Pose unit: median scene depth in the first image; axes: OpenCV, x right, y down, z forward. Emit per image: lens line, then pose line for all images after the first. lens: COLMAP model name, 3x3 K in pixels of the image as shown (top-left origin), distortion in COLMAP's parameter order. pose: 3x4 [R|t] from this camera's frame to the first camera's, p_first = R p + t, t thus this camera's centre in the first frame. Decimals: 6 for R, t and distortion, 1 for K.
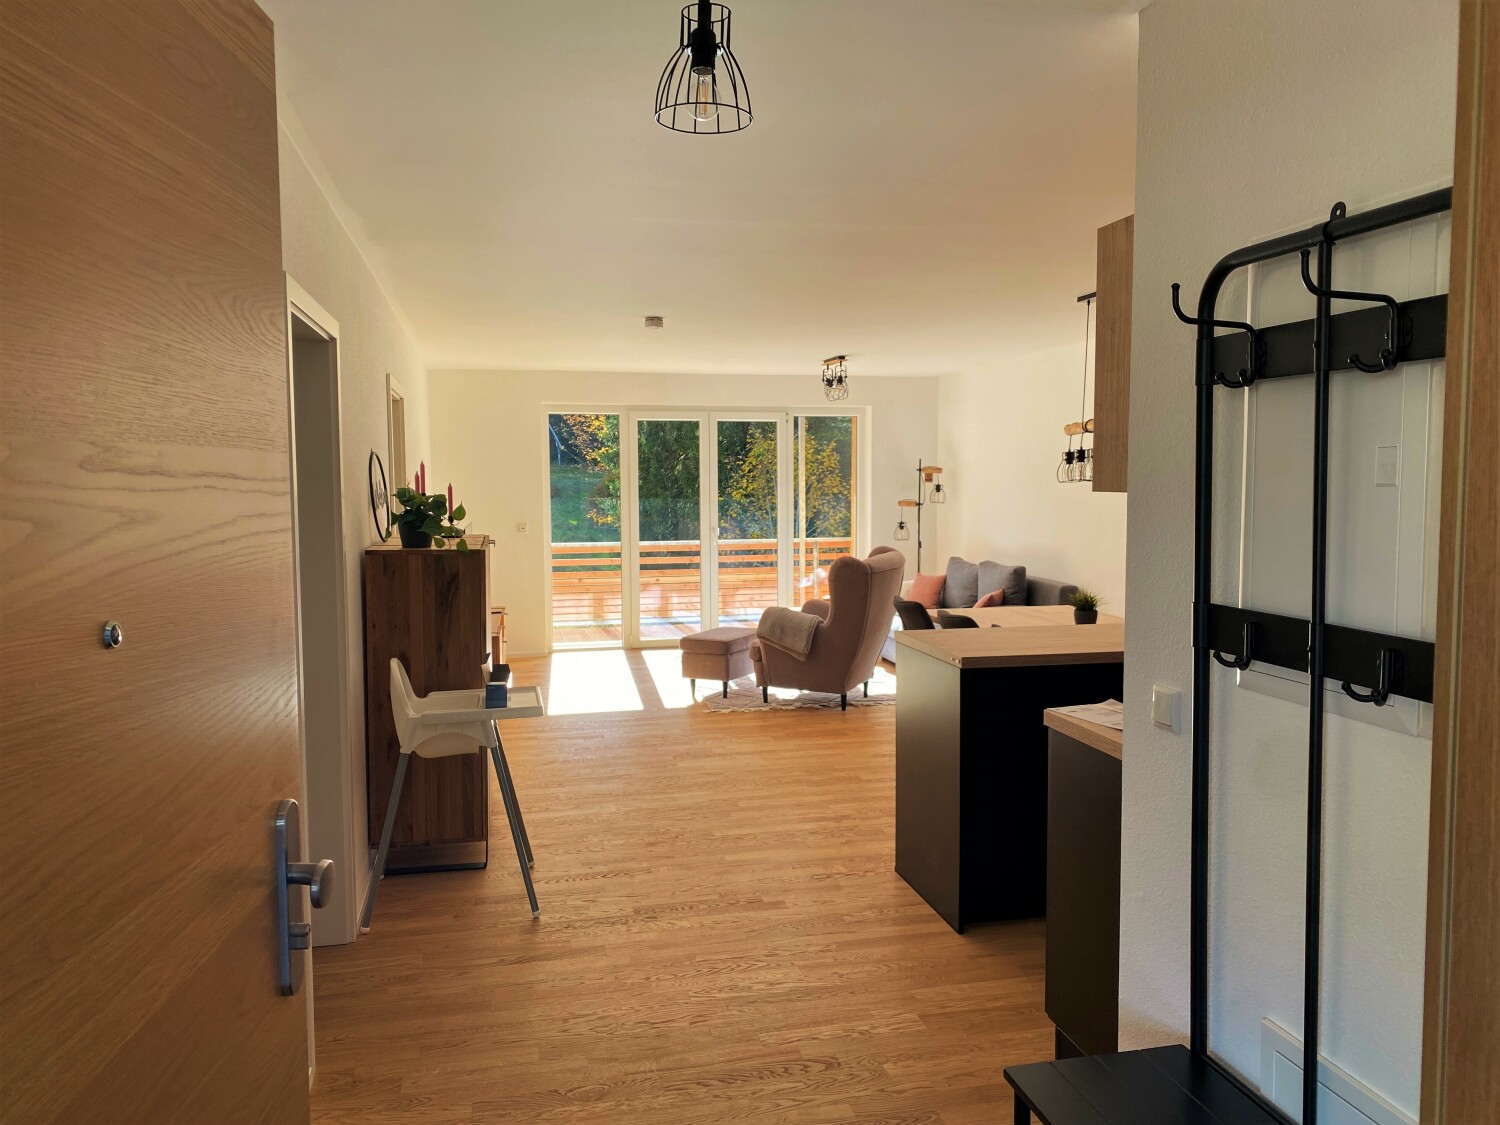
lens RADIAL K [[1138.2, 0, 752.9], [0, 1138.2, 561.6], [0, 0, 1]] dist [0.015365, -0.000919]
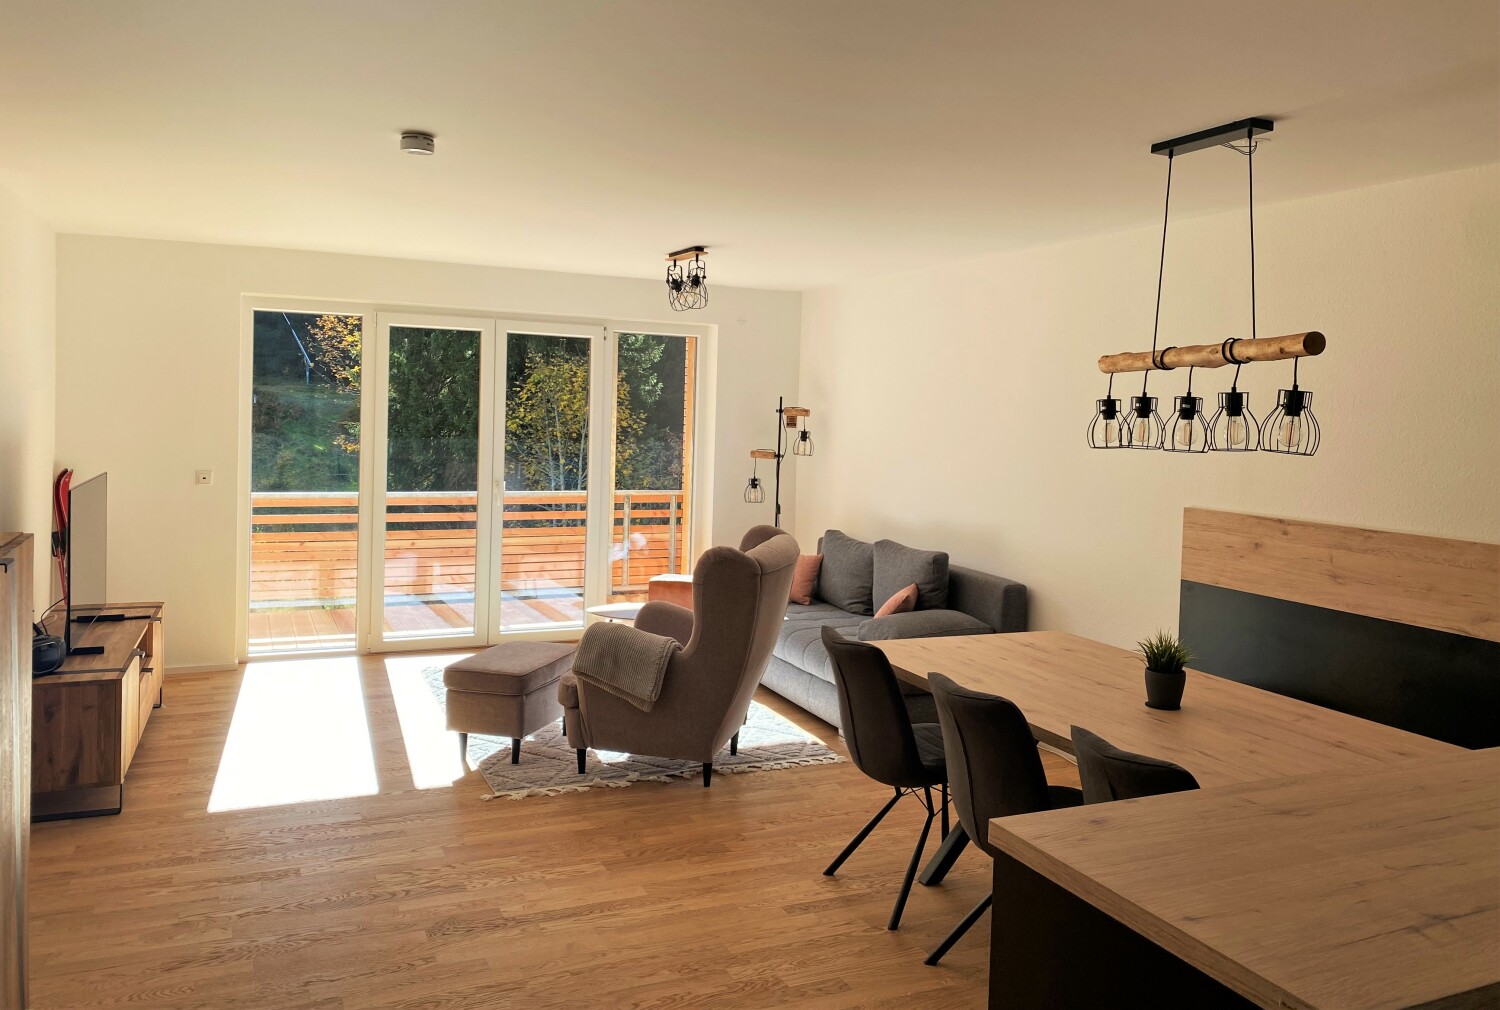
lens RADIAL K [[1153.2, 0, 781.2], [0, 1153.2, 431.9], [0, 0, 1]] dist [0.027295, -0.035947]
pose [[0.975292, 0.029763, 0.218904, -0.023440], [-0.018042, 0.998304, -0.055352, -0.027604], [-0.220180, 0.050035, 0.974175, 0.290897]]
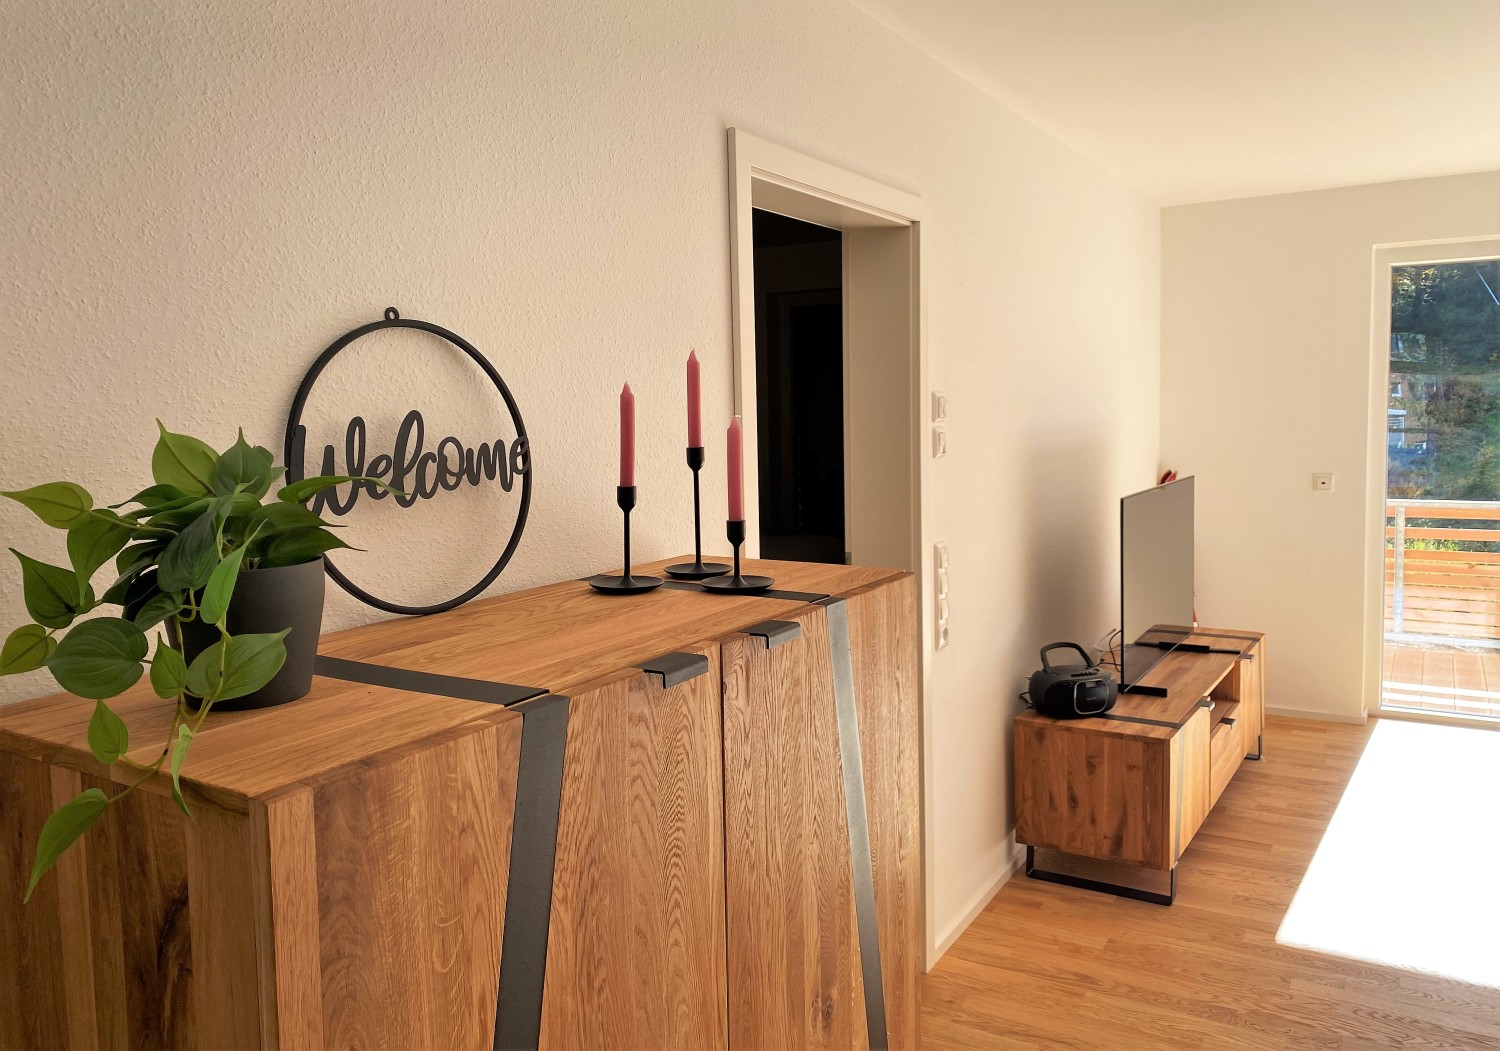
lens RADIAL K [[1167.0, 0, 758.1], [0, 1167.0, 495.8], [0, 0, 1]] dist [0.022962, 0.004473]
pose [[0.736852, 0.046405, -0.674459, -0.025998], [-0.035694, 0.998920, 0.029733, -0.033646], [0.675111, 0.002165, 0.737713, 0.454563]]
